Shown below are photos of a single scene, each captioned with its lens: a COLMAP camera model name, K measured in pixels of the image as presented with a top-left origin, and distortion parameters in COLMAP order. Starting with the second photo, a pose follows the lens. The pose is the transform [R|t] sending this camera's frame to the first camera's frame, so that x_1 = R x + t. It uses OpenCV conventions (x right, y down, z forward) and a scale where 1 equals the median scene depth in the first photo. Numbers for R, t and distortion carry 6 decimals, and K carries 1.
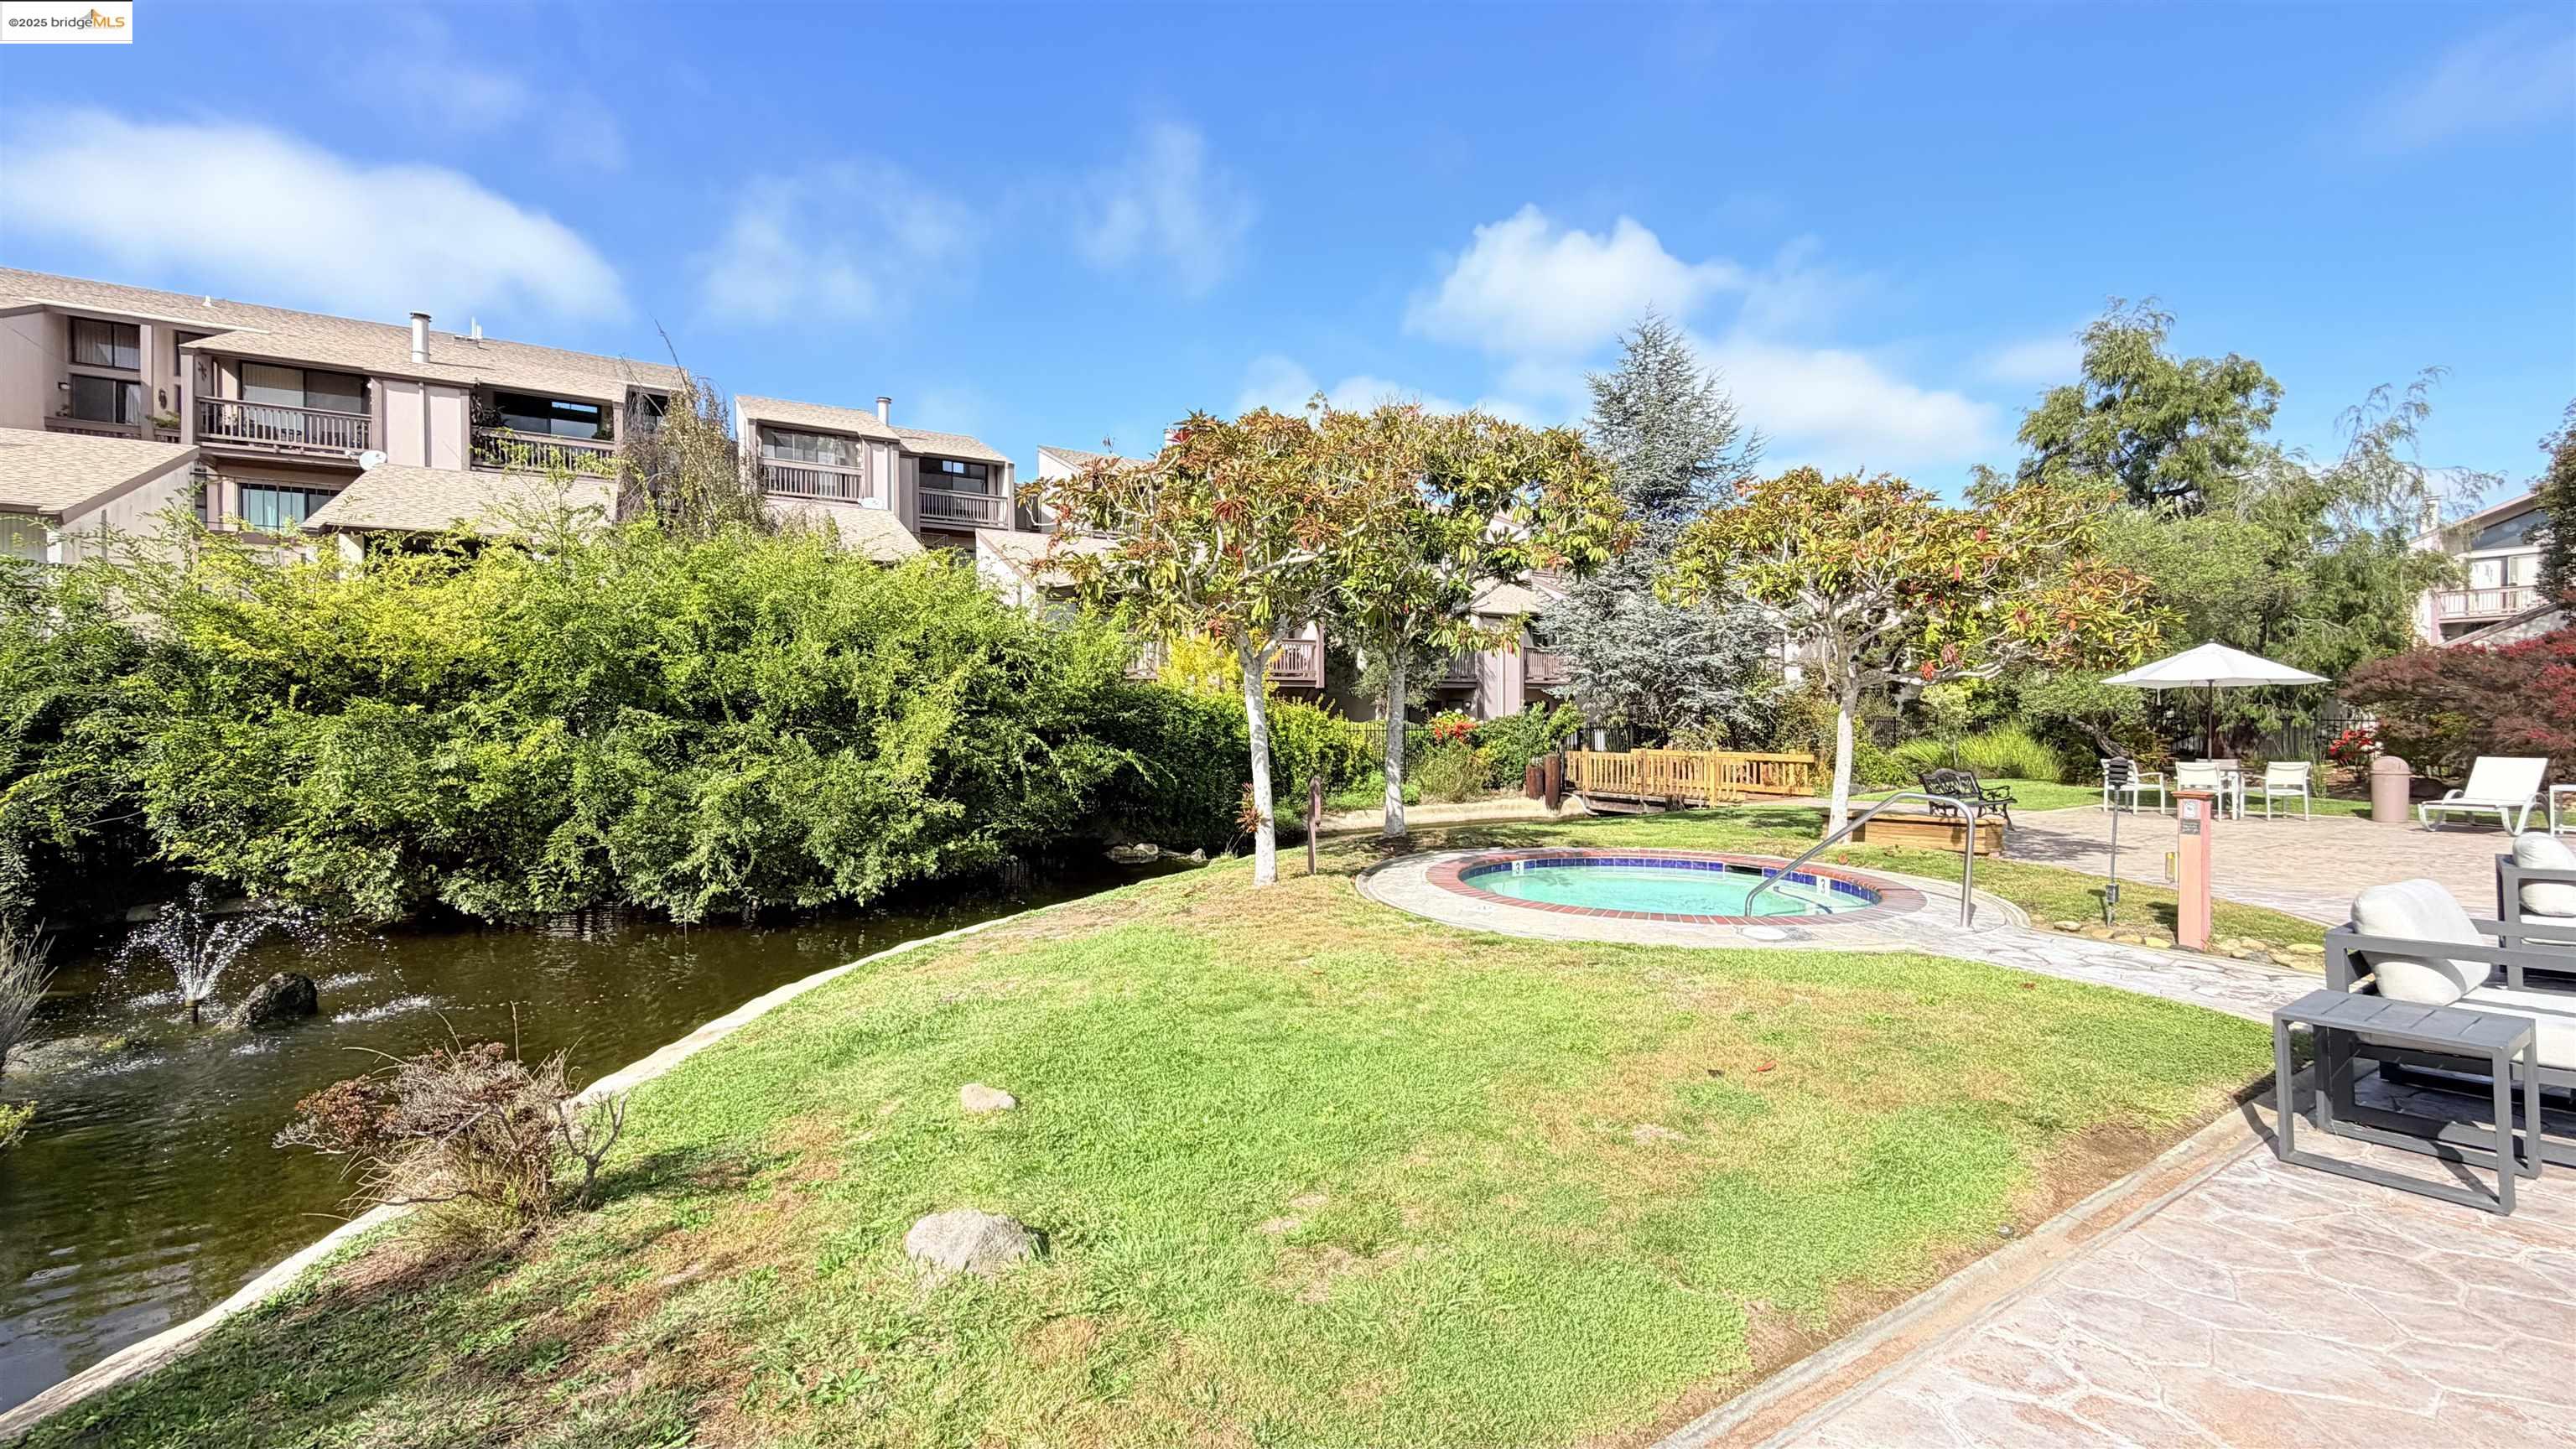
lens RADIAL K [[1024.6, 0, 1276.8], [0, 1024.6, 722.8], [0, 0, 1]] dist [-0.002013, 0.000542]
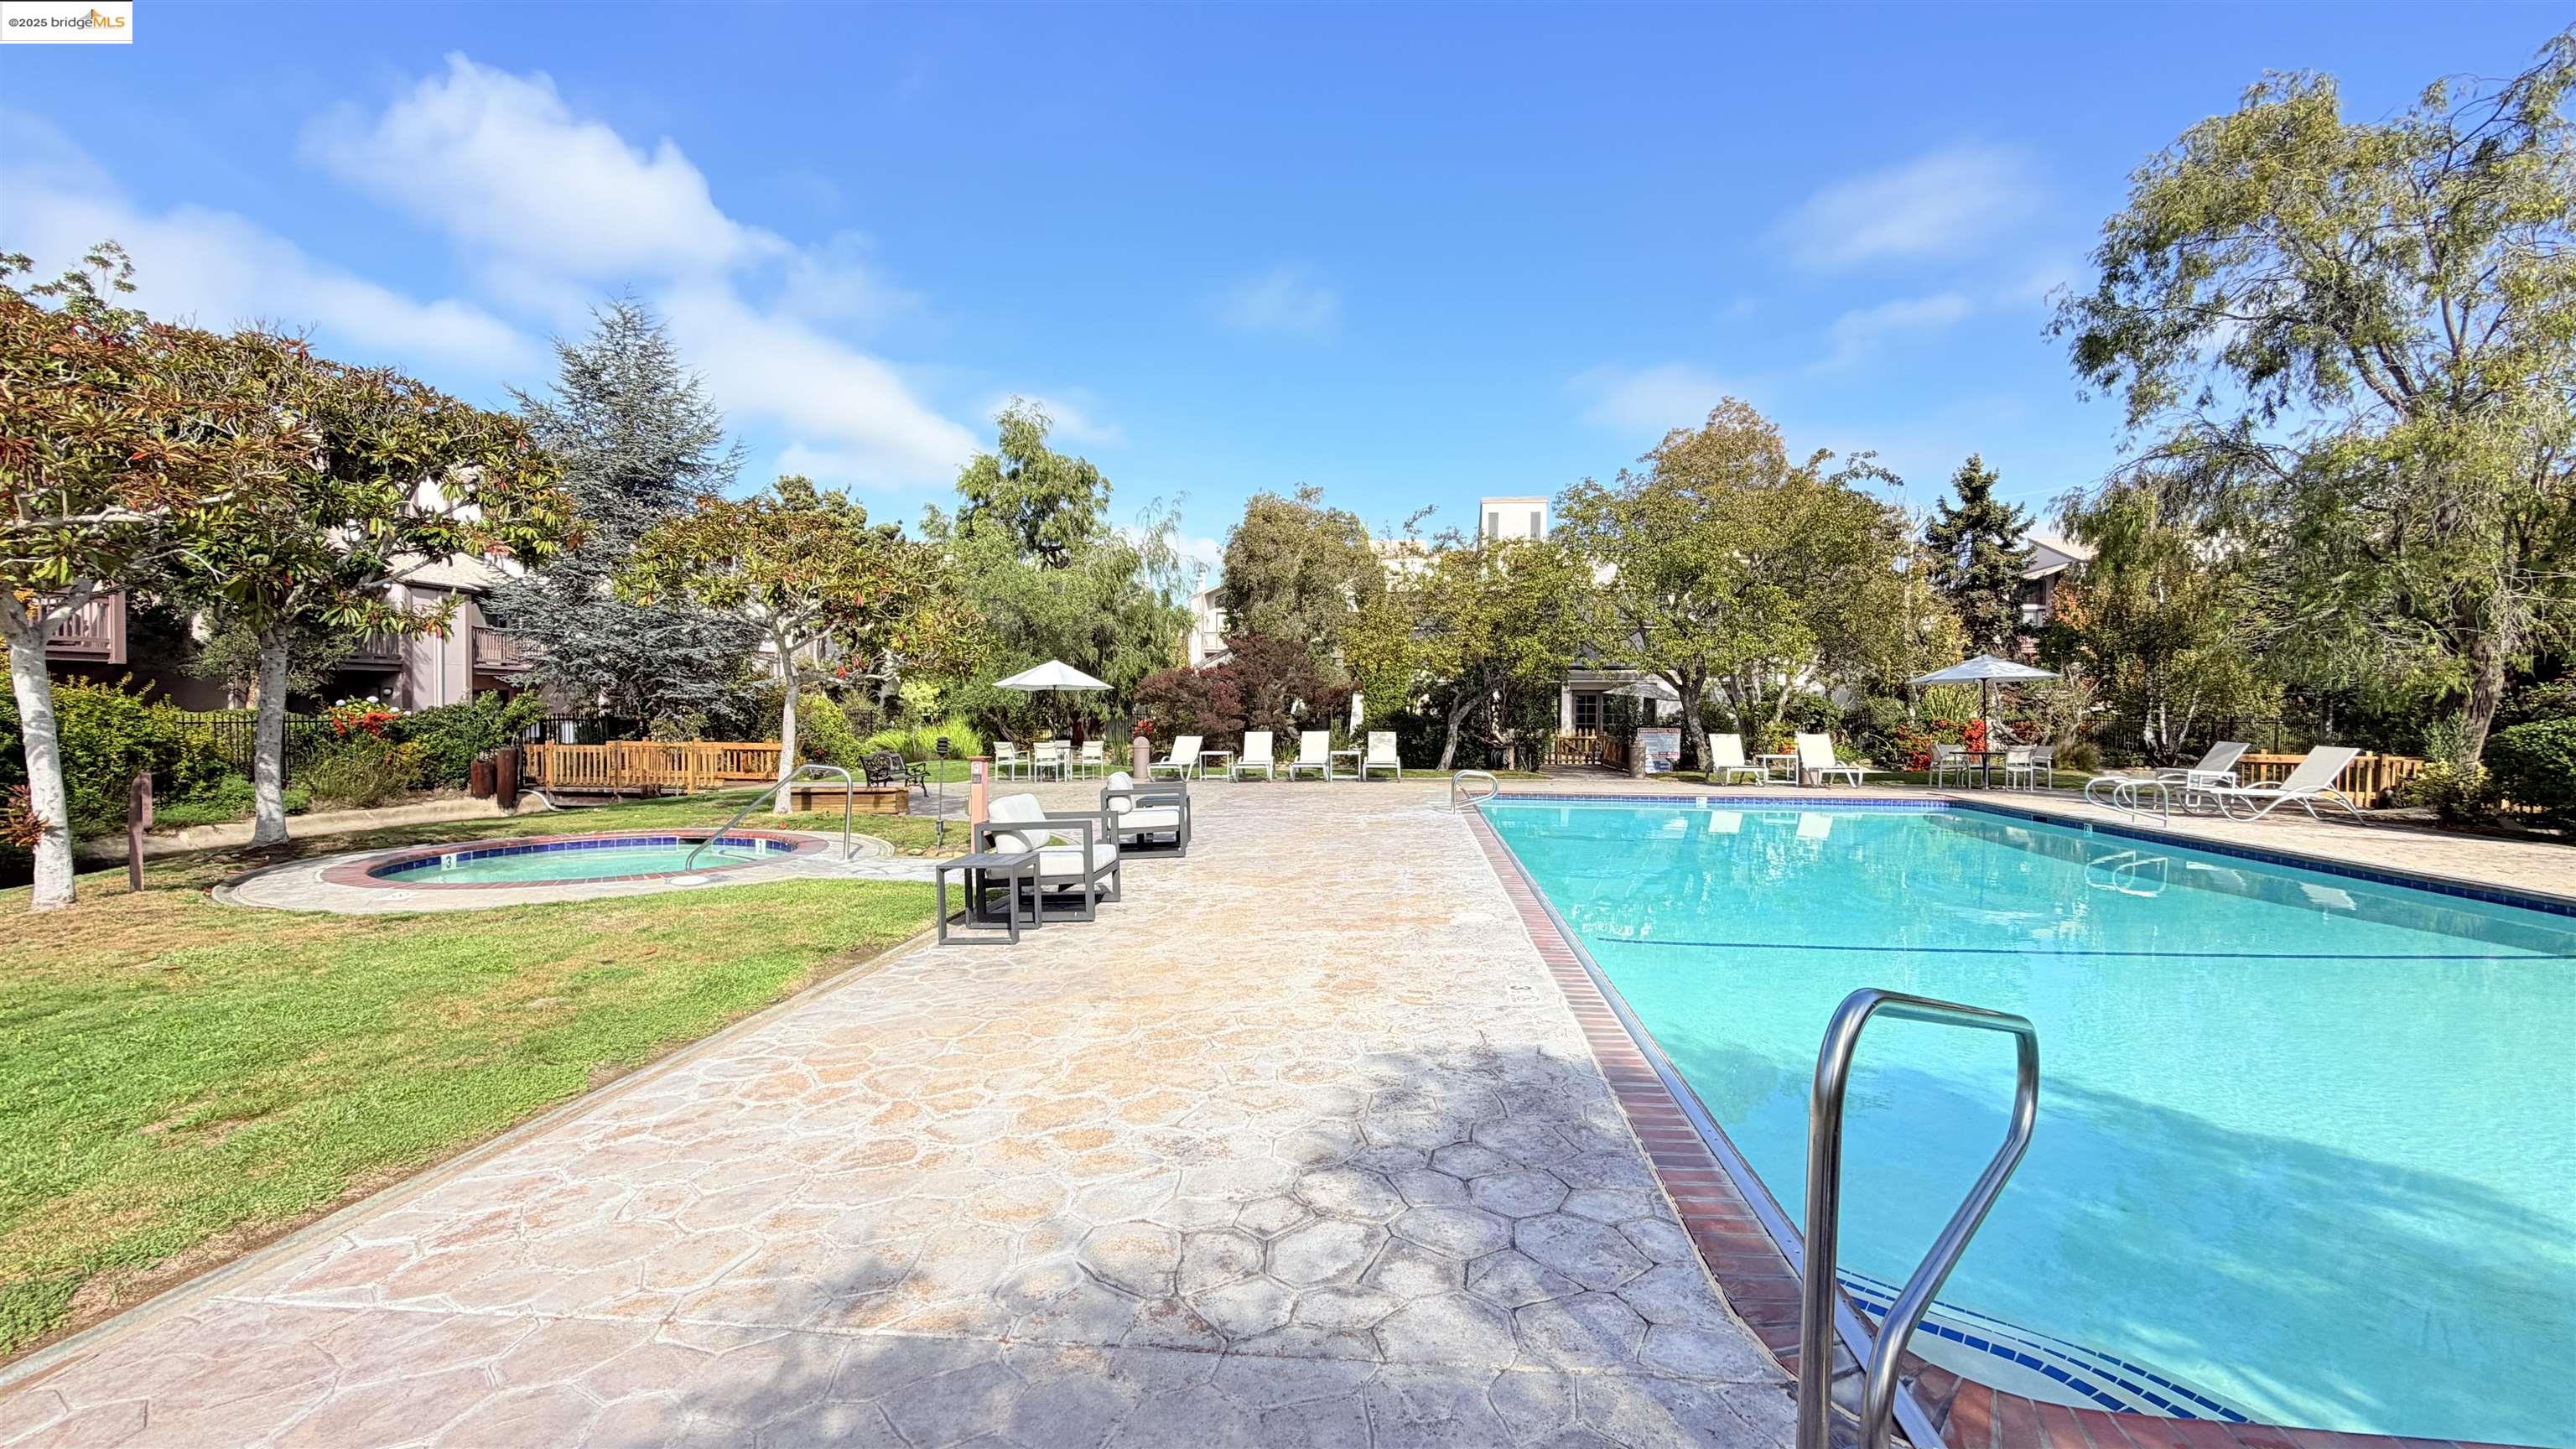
lens RADIAL K [[1024.6, 0, 1274.2], [0, 1024.6, 722.6], [0, 0, 1]] dist [-0.002013, 0.000542]
pose [[0.624467, -0.002458, 0.781047, -0.016092], [-0.002507, 0.999984, 0.005151, 0.001760], [-0.781047, -0.005174, 0.624451, -0.104441]]
